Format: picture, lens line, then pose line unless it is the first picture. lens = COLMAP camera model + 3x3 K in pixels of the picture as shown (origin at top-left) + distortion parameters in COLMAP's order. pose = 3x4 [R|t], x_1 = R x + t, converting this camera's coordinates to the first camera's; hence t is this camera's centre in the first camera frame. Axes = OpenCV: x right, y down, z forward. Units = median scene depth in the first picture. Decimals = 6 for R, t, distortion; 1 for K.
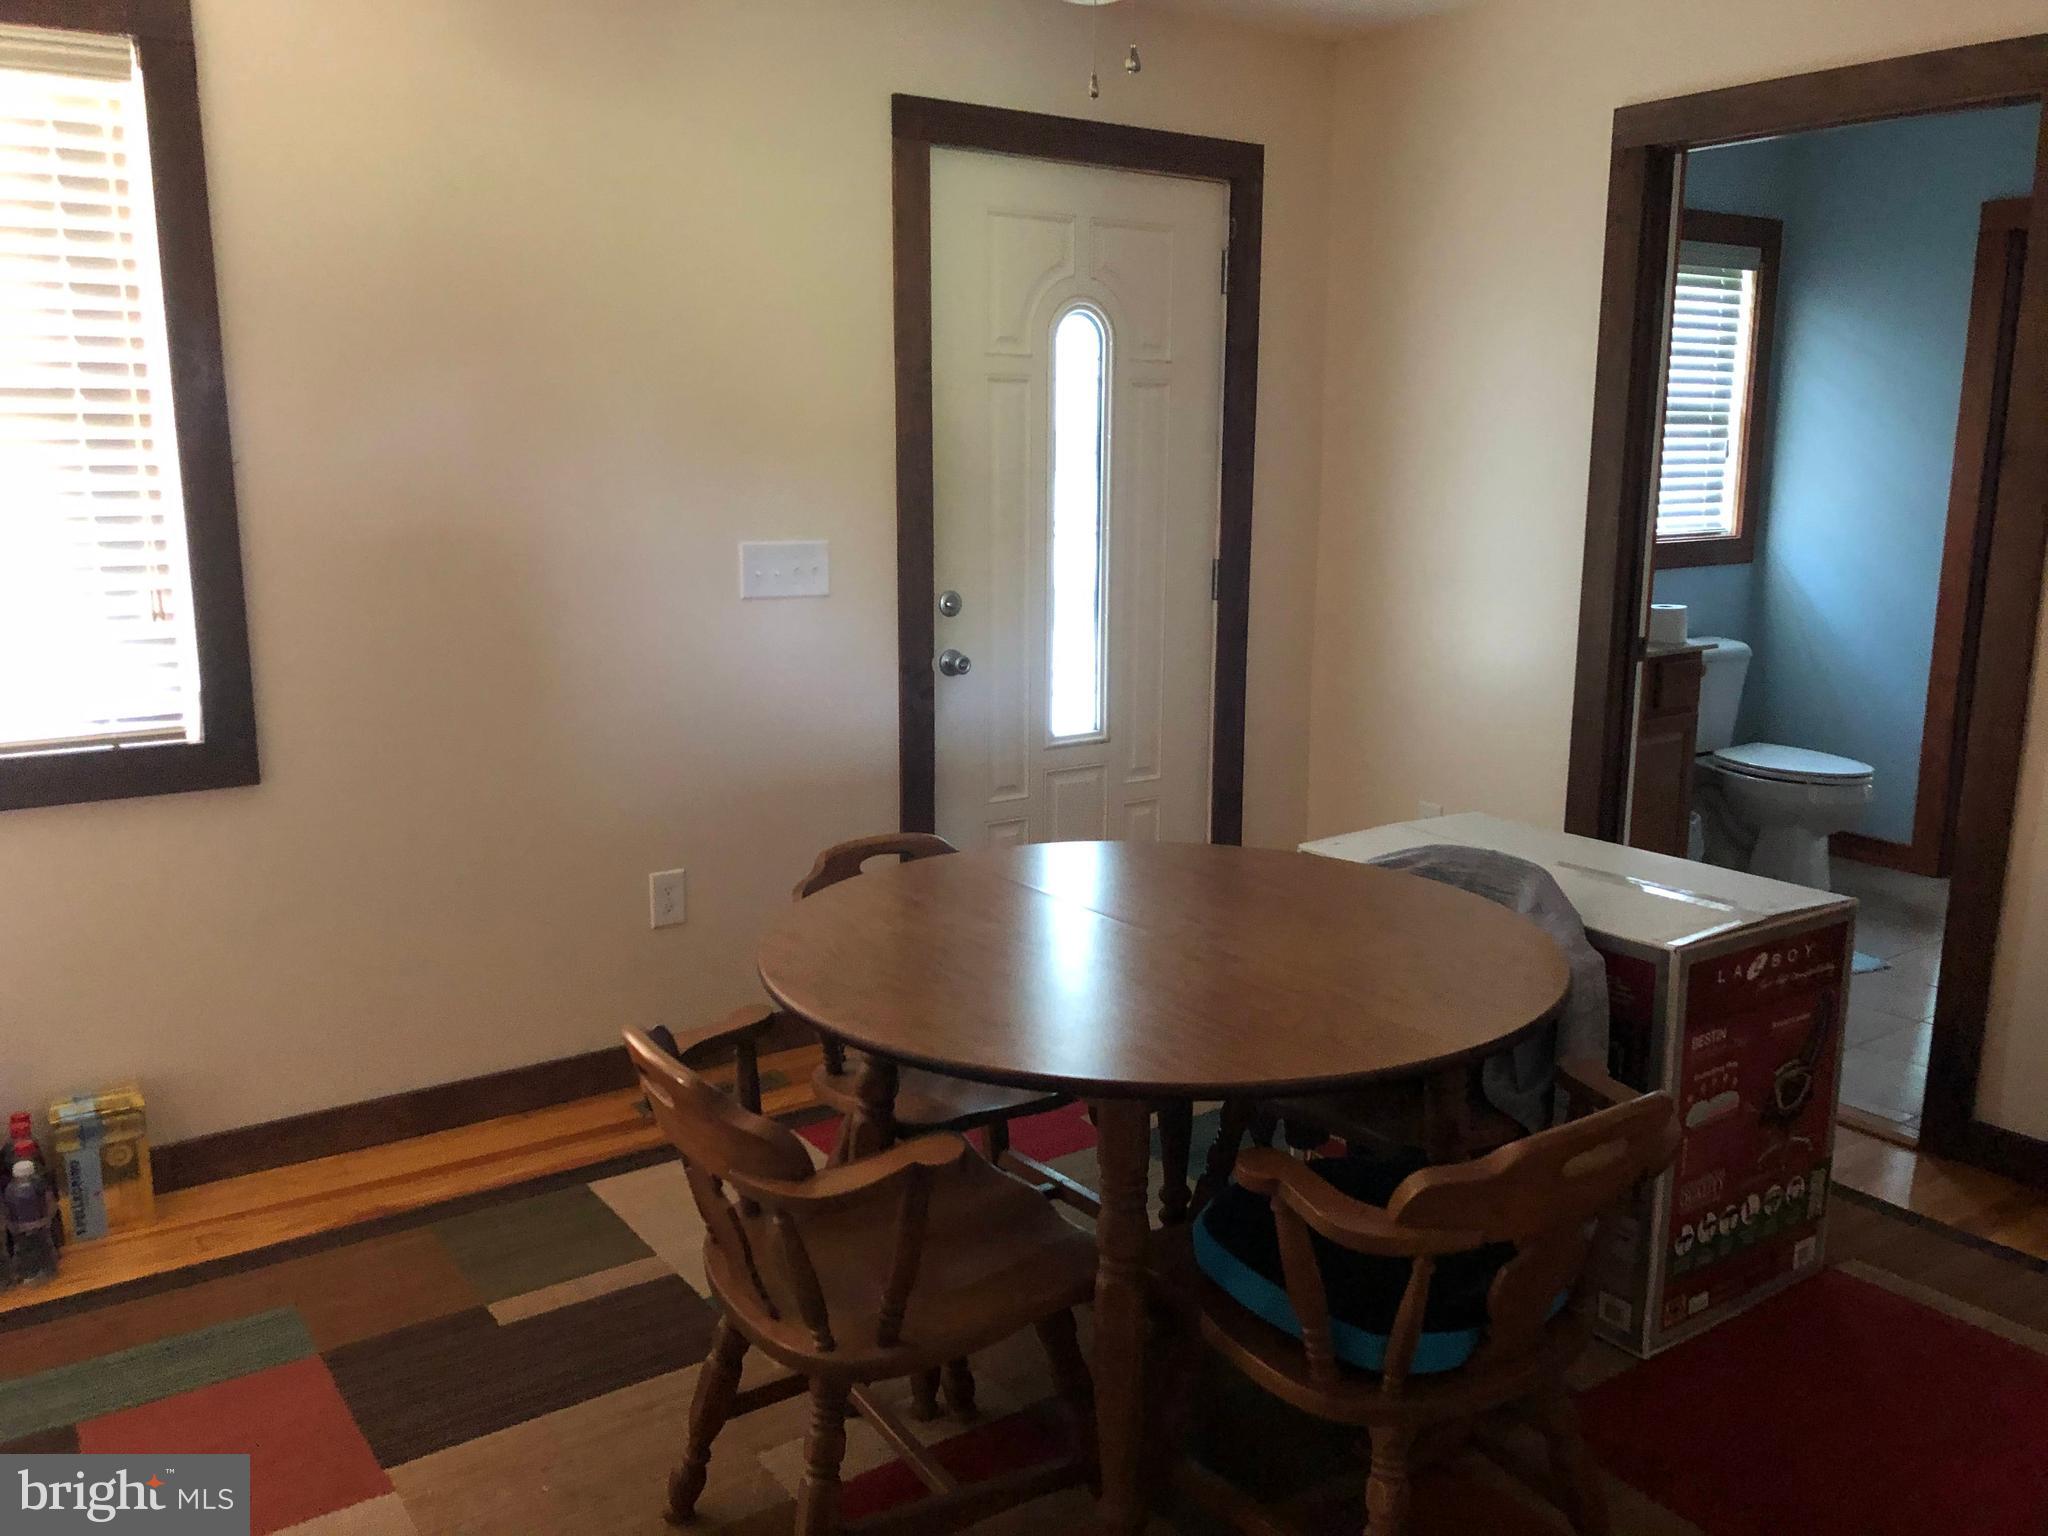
lens RADIAL K [[1662.0, 0, 1040.0], [0, 1662.0, 775.8], [0, 0, 1]] dist [0.028908, -0.005561]
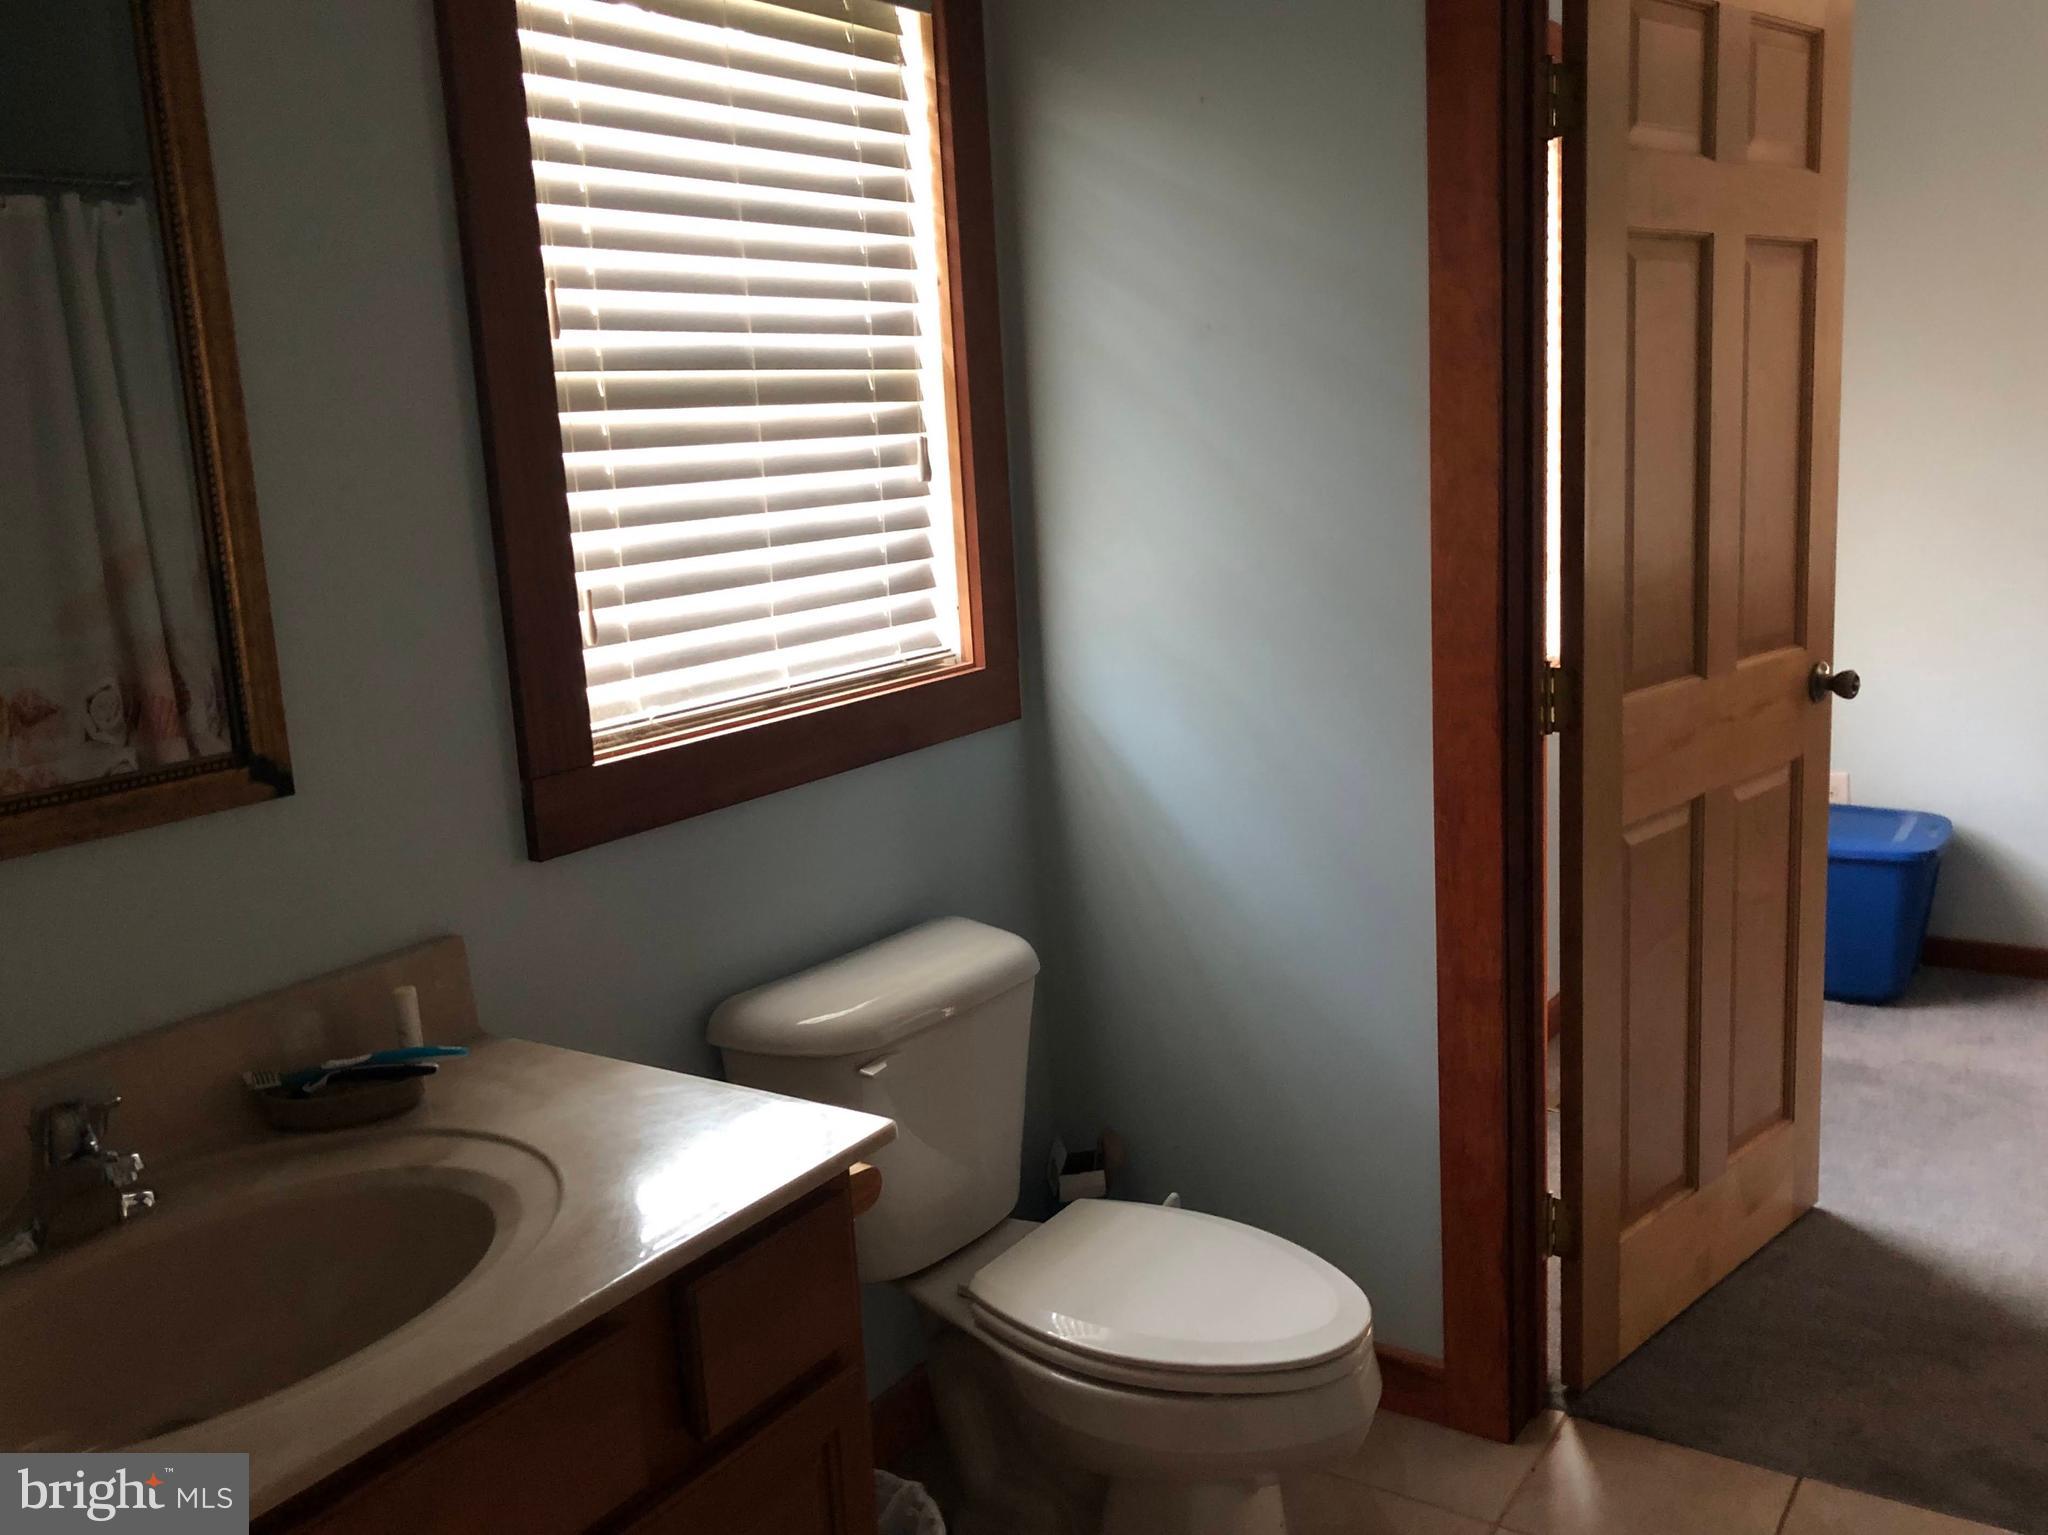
lens RADIAL K [[1662.0, 0, 1022.8], [0, 1662.0, 762.4], [0, 0, 1]] dist [0.028908, -0.005561]
pose [[0.942224, -0.118646, 0.313268, 0.301989], [0.122766, 0.992414, 0.006616, -0.123823], [-0.311676, 0.032225, 0.949642, 0.618896]]
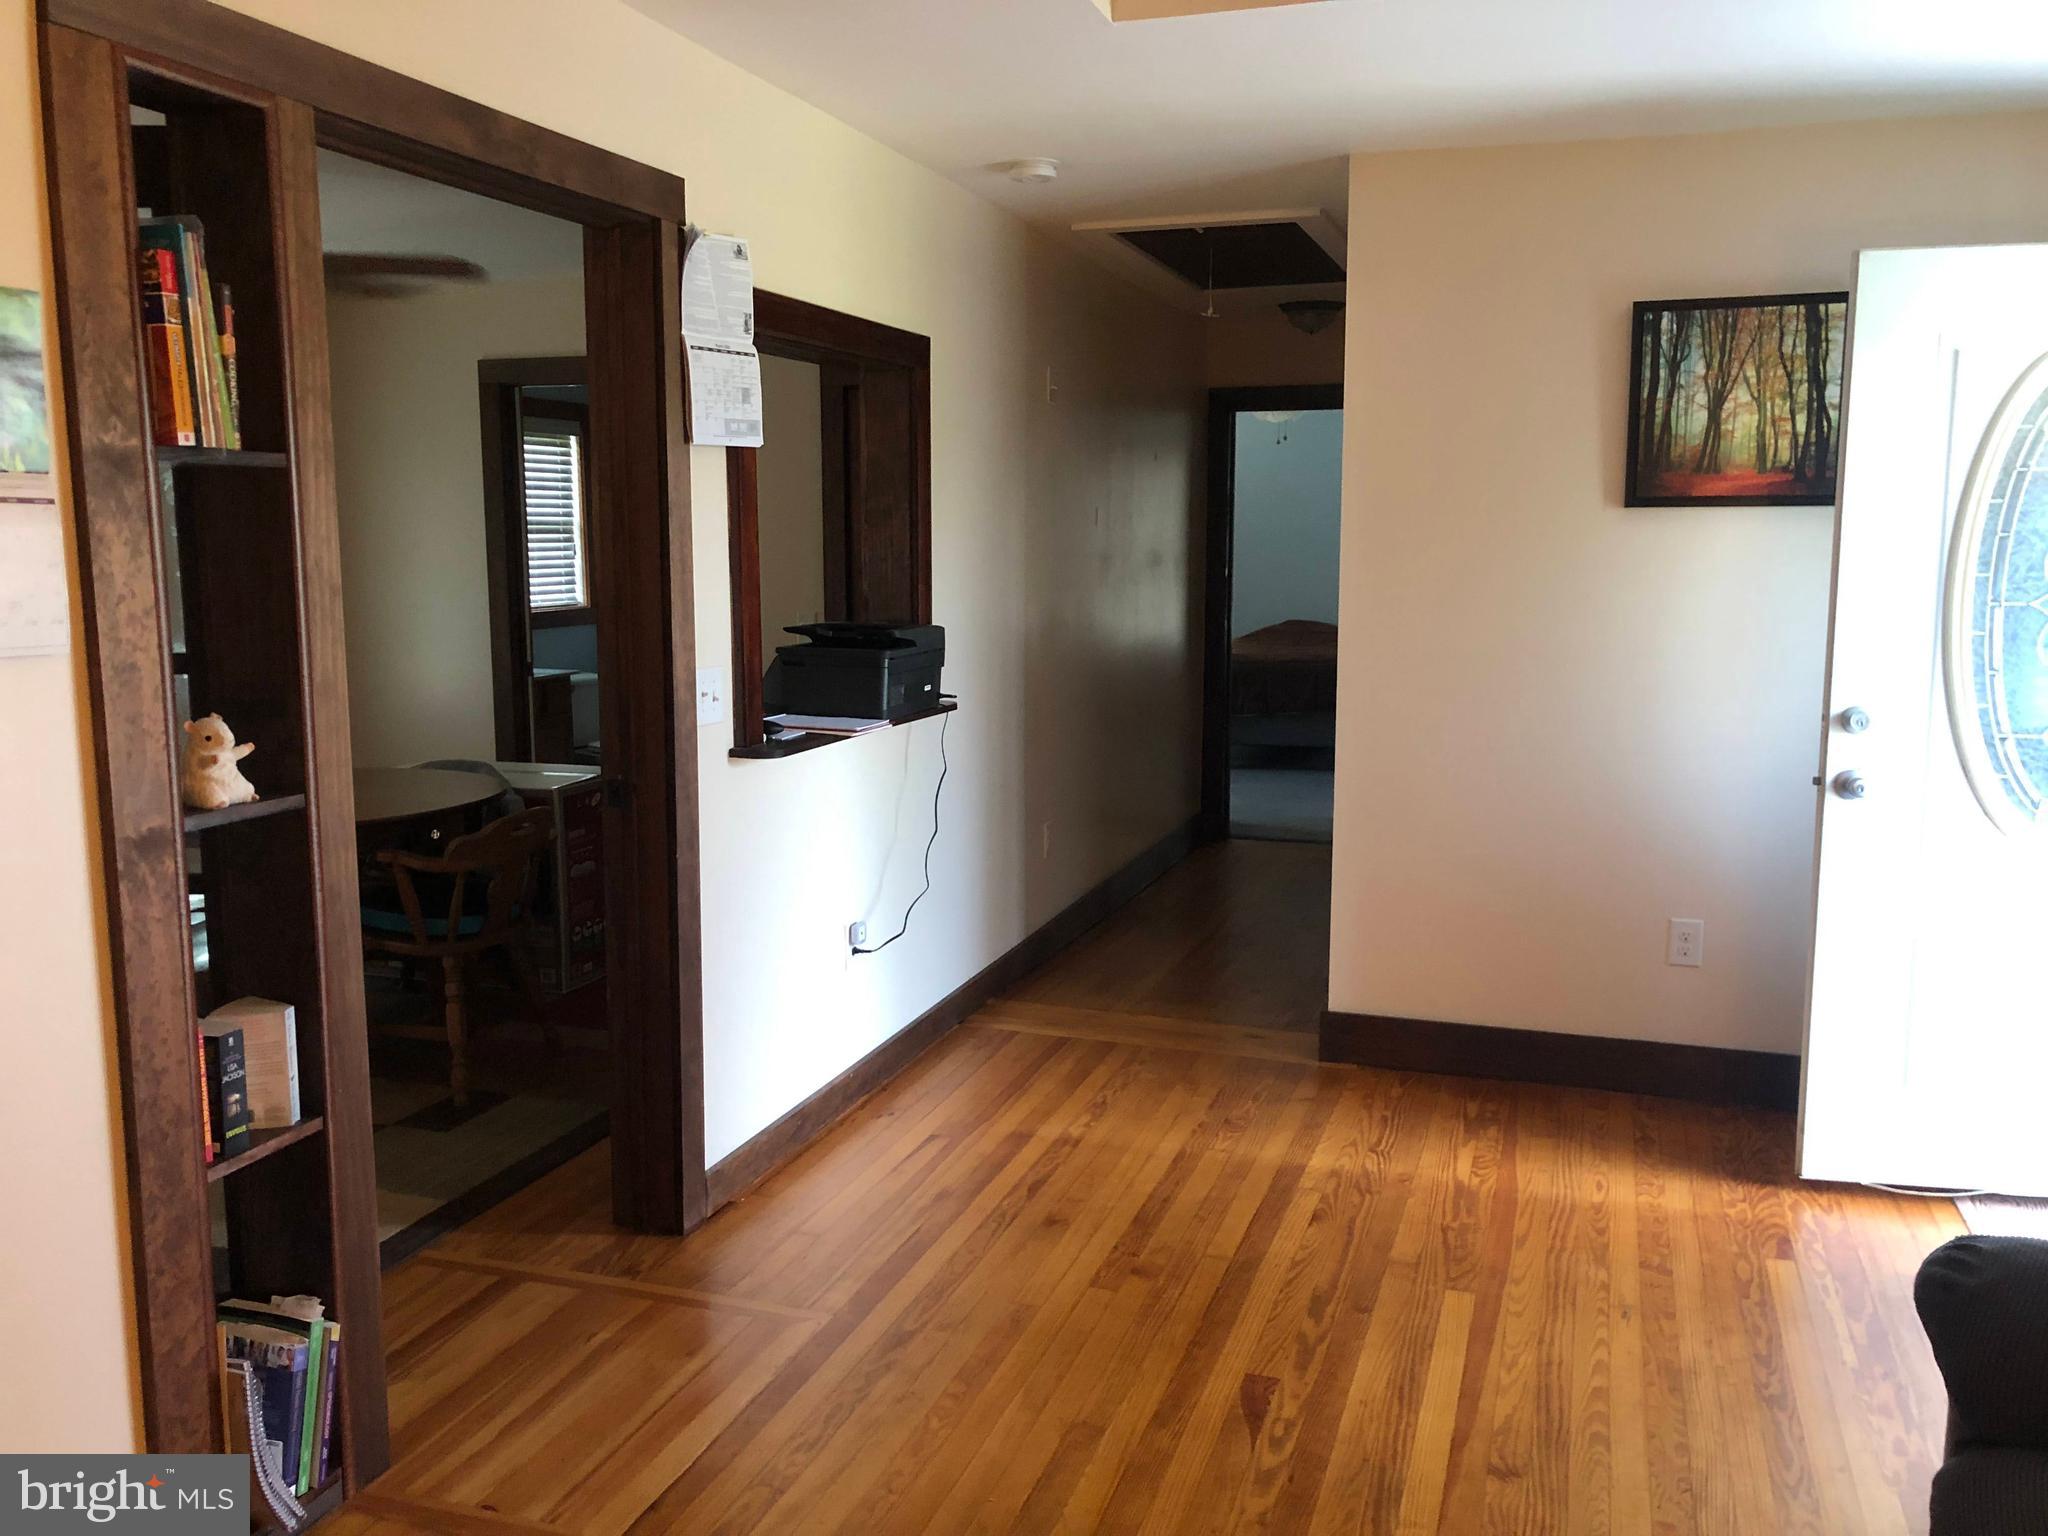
lens RADIAL K [[1662.0, 0, 1035.2], [0, 1662.0, 761.0], [0, 0, 1]] dist [0.028908, -0.005561]
pose [[0.806809, -0.084513, 0.584736, -0.157591], [0.120758, 0.992411, -0.023184, 0.083244], [-0.578339, 0.089316, 0.810892, -0.466266]]
